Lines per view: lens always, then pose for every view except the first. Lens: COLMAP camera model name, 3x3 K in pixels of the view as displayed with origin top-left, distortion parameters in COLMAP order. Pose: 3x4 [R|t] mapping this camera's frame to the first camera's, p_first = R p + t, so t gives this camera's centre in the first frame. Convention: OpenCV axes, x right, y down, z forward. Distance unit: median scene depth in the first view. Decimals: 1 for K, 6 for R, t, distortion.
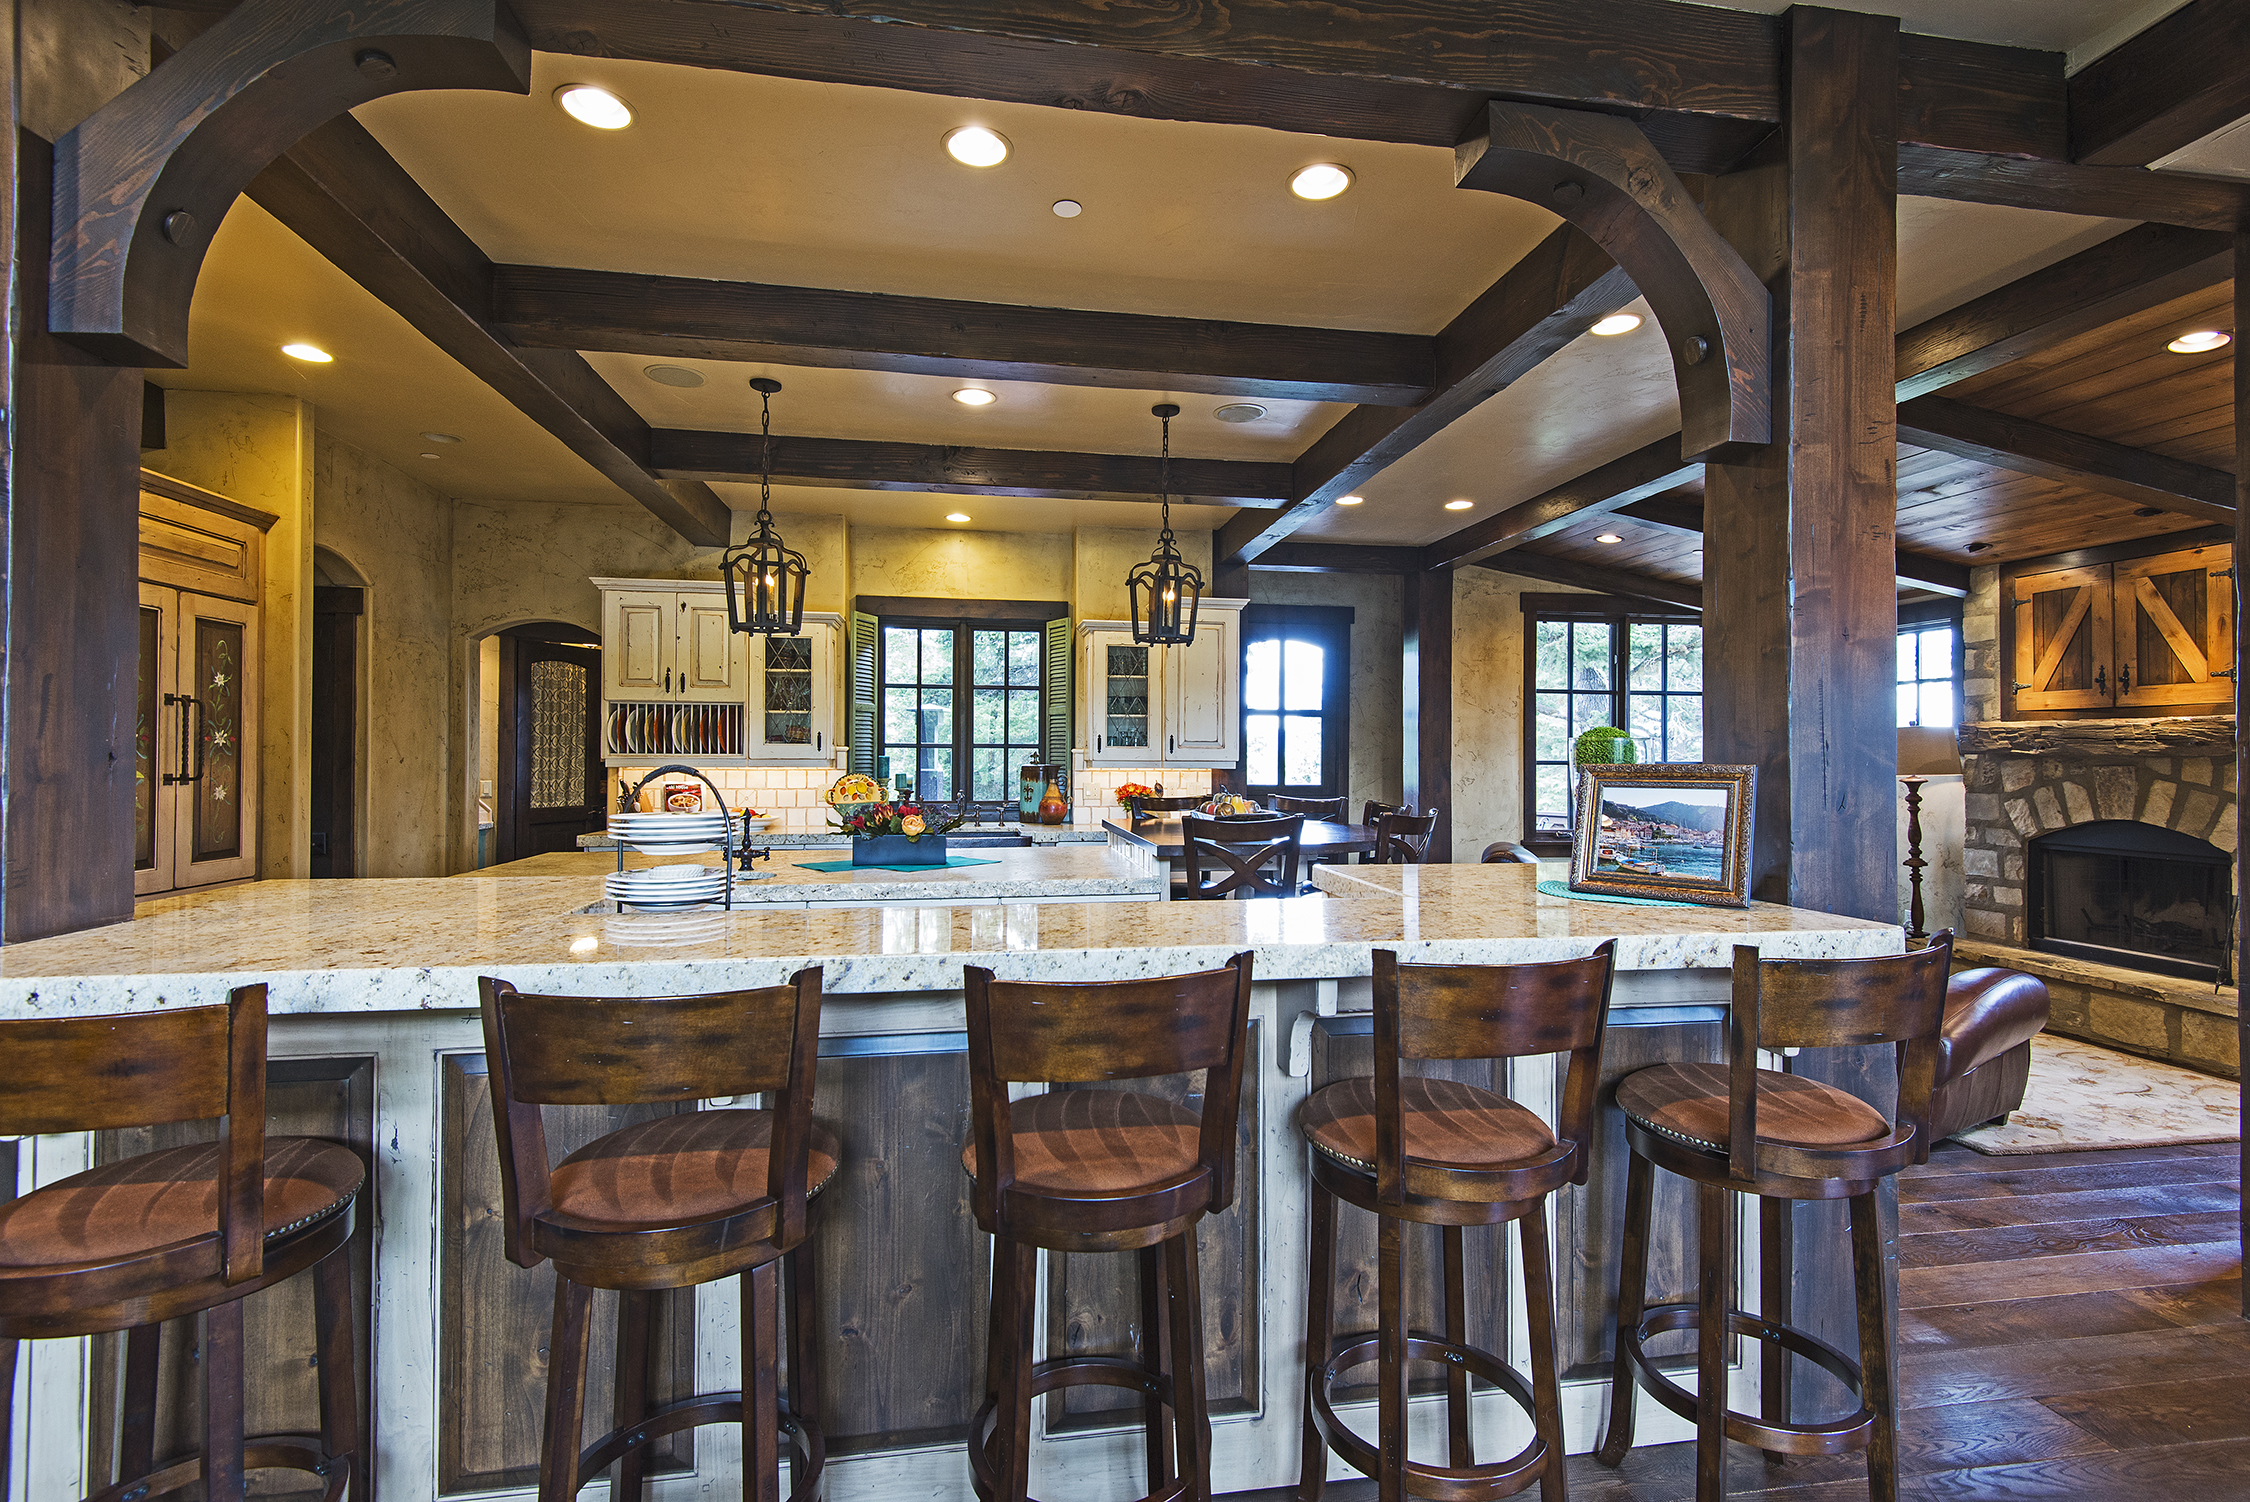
lens RADIAL K [[1035.2, 0, 1158.6], [0, 1035.2, 747.9], [0, 0, 1]] dist [0.028454, -0.000426]
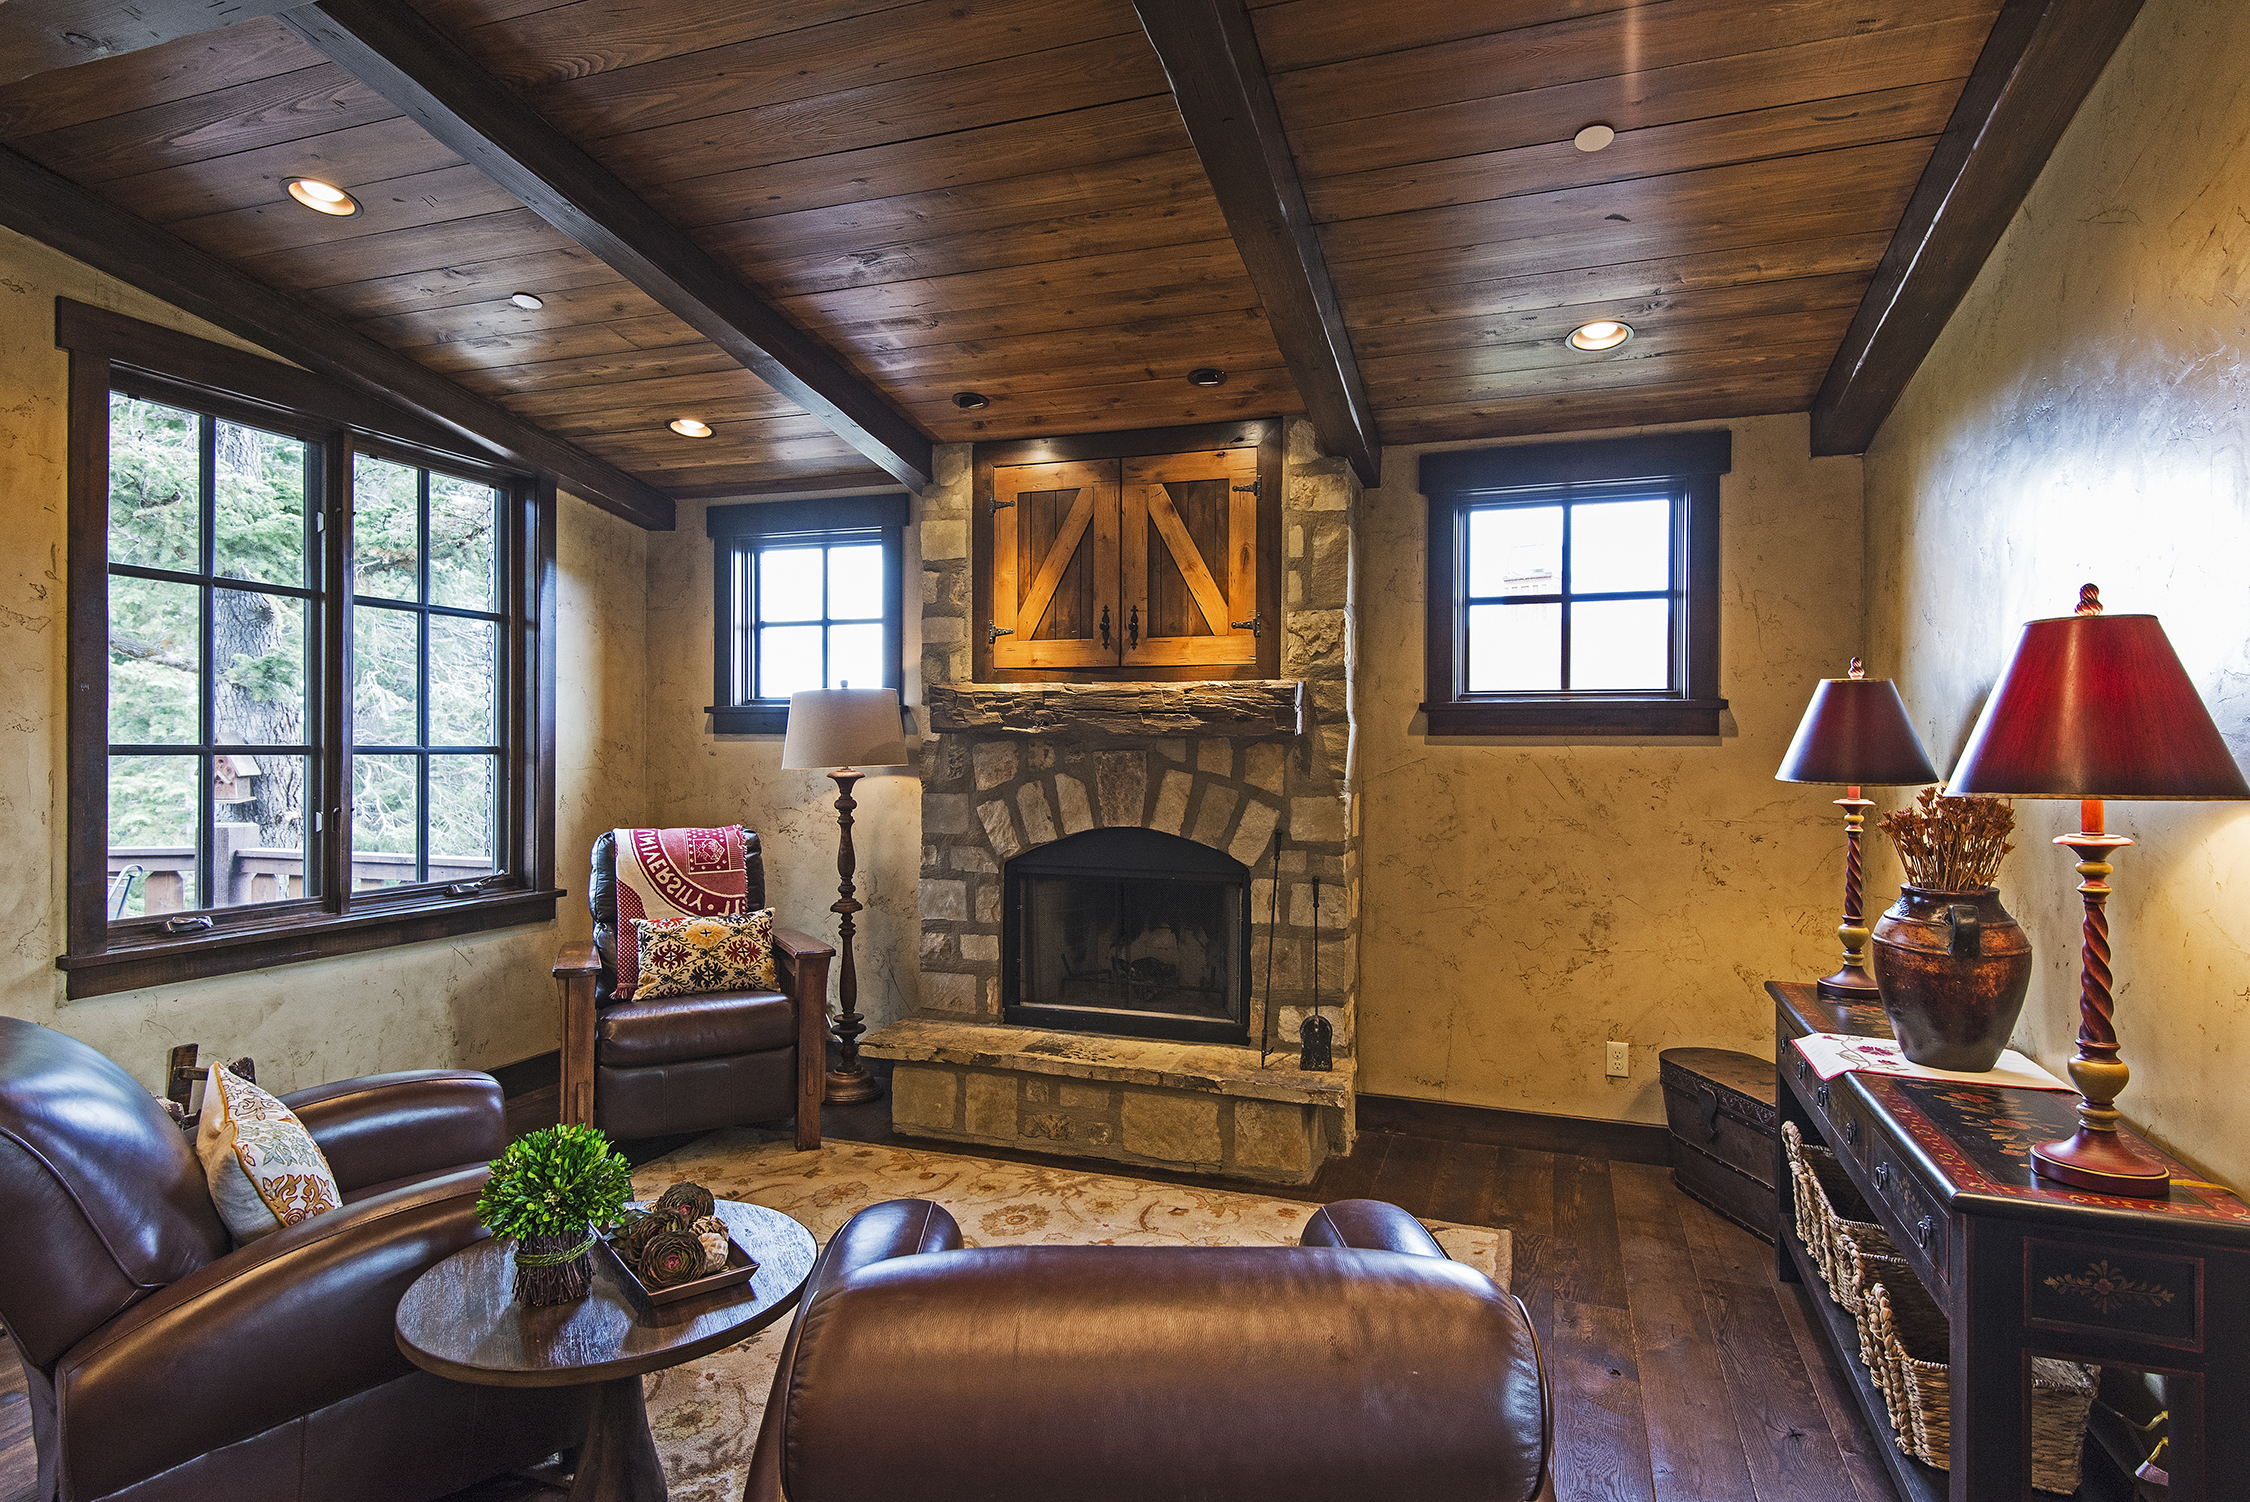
lens RADIAL K [[1178.9, 0, 1125.0], [0, 1178.9, 751.0], [0, 0, 1]] dist [0.003023, -0.000484]
pose [[0.495037, -0.003067, 0.868867, 0.214783], [-0.010388, 0.999901, 0.009449, 0.009271], [-0.868810, -0.013704, 0.494956, 0.574244]]
